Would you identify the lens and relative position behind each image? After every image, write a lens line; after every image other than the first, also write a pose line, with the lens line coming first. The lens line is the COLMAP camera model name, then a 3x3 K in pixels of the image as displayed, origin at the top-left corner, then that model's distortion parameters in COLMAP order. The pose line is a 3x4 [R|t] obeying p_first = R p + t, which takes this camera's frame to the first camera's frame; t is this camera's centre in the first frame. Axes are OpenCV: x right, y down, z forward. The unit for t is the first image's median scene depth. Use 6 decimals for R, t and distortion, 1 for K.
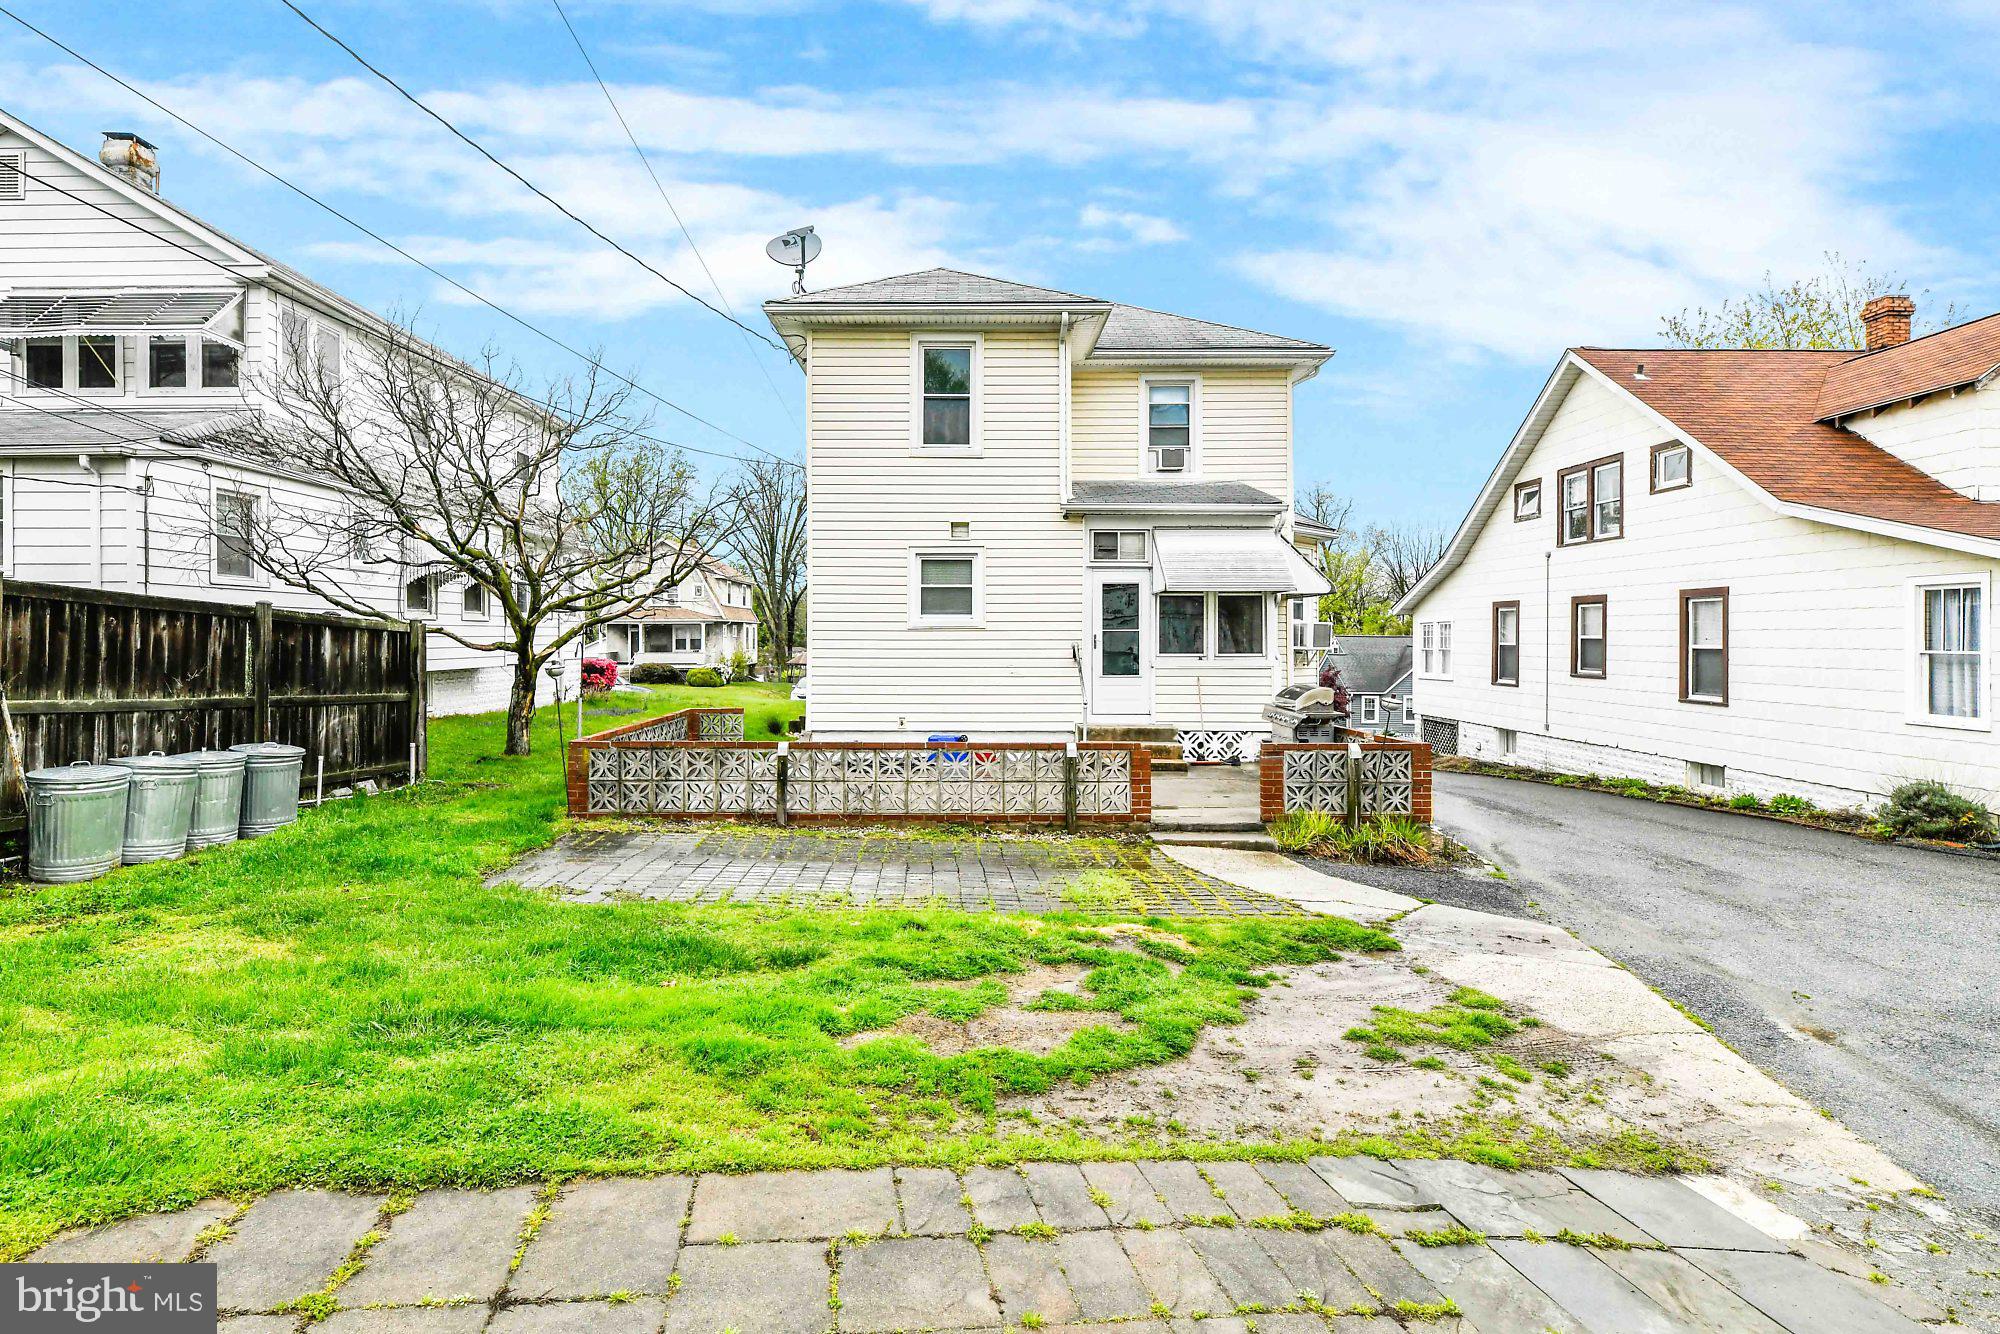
lens RADIAL K [[843.0, 0, 1003.9], [0, 843.0, 669.1], [0, 0, 1]] dist [-0.000446, -0.001808]
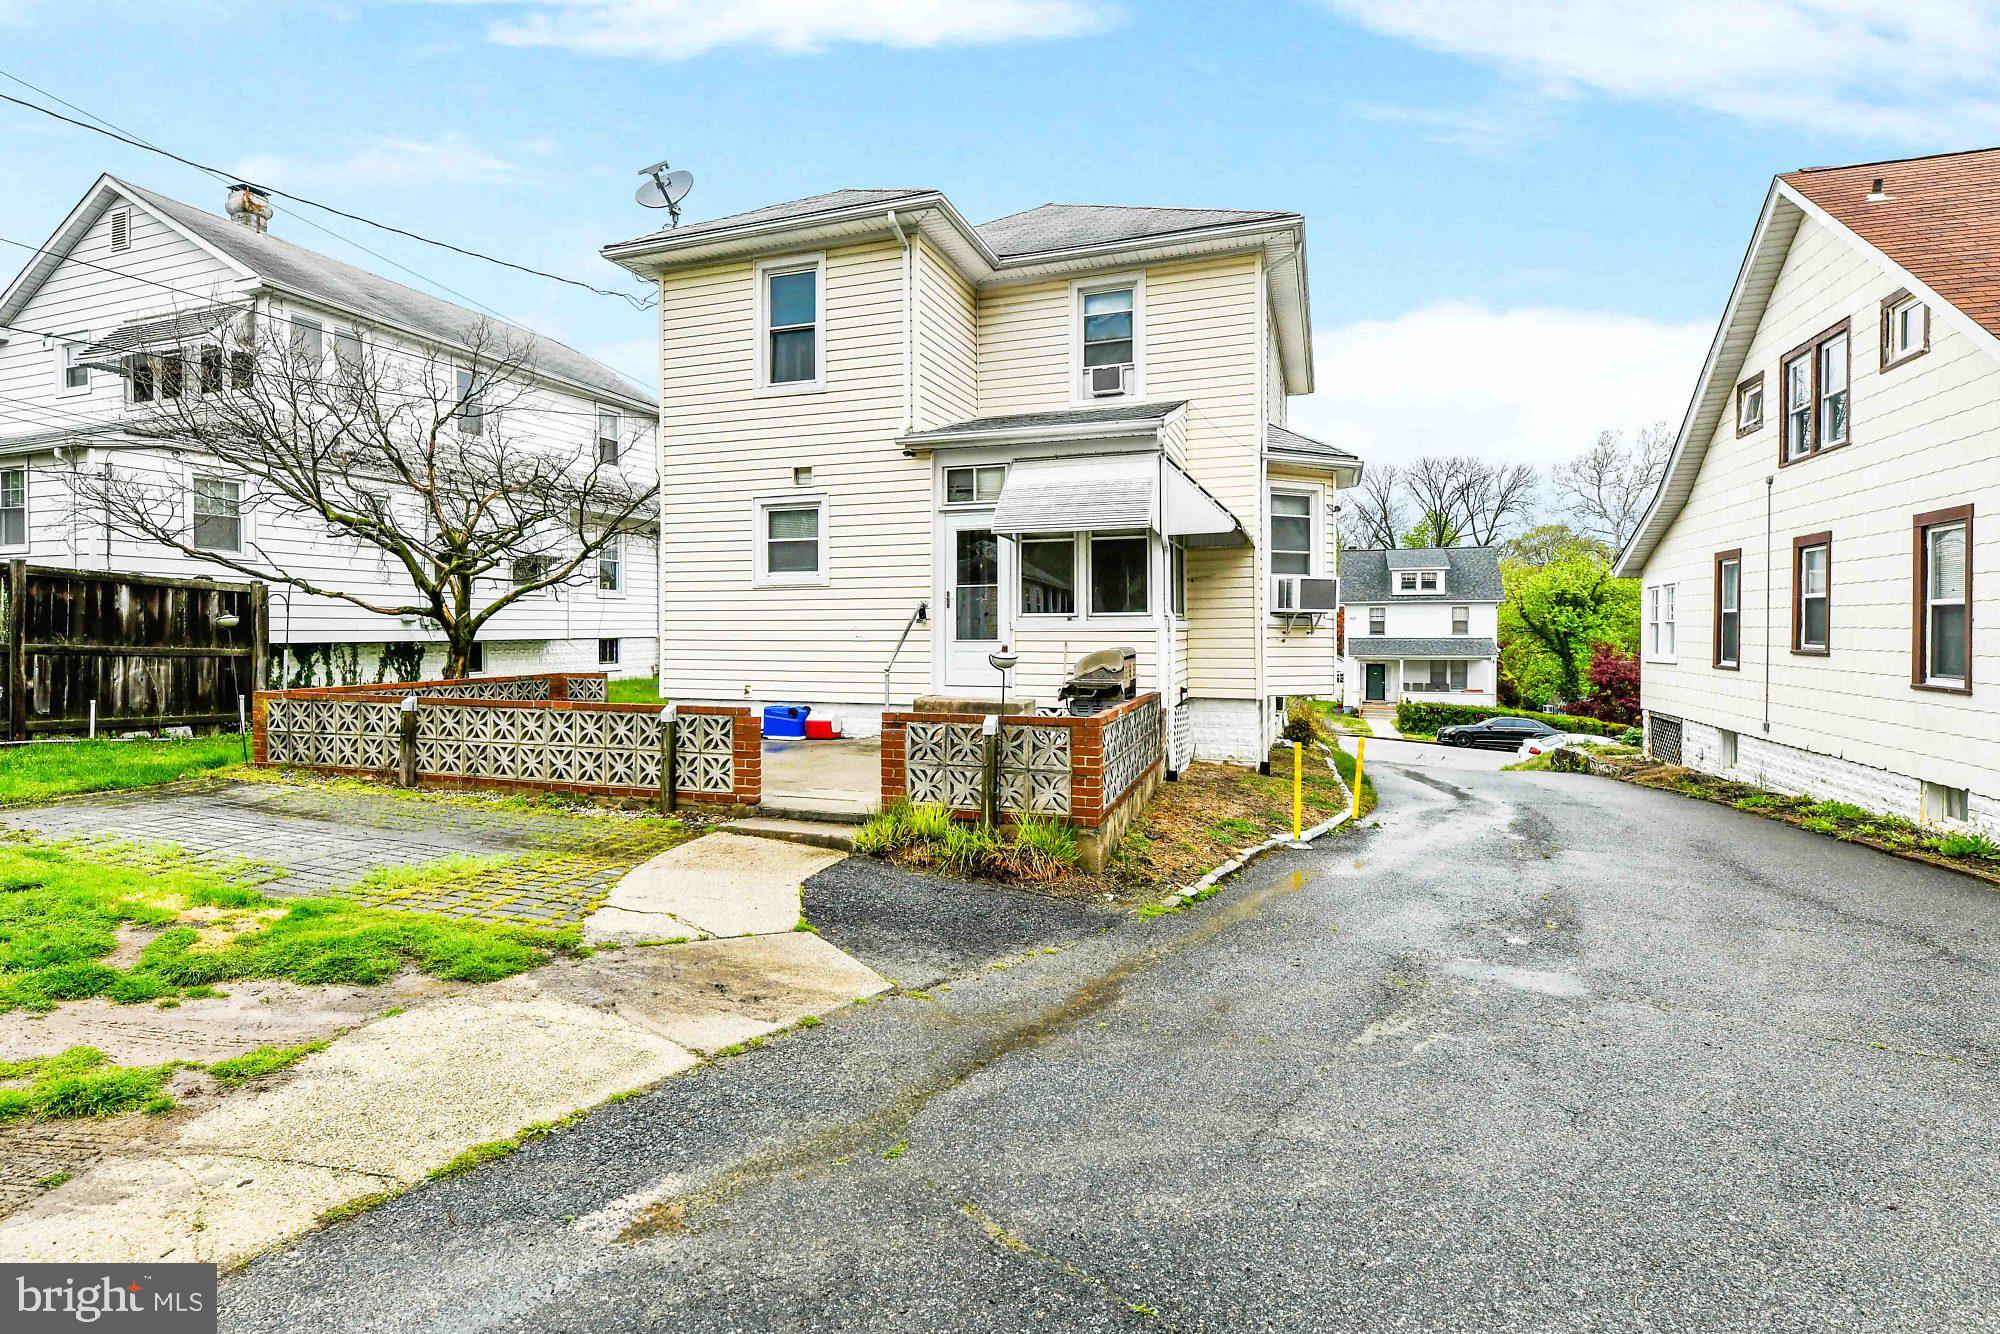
lens RADIAL K [[885.3, 0, 999.6], [0, 885.3, 659.9], [0, 0, 1]] dist [-0.001570, -0.000341]
pose [[0.950628, 0.007828, -0.310233, 0.433777], [-0.007032, 0.999968, 0.003685, 0.024179], [0.310252, -0.001321, 0.950654, 0.172684]]
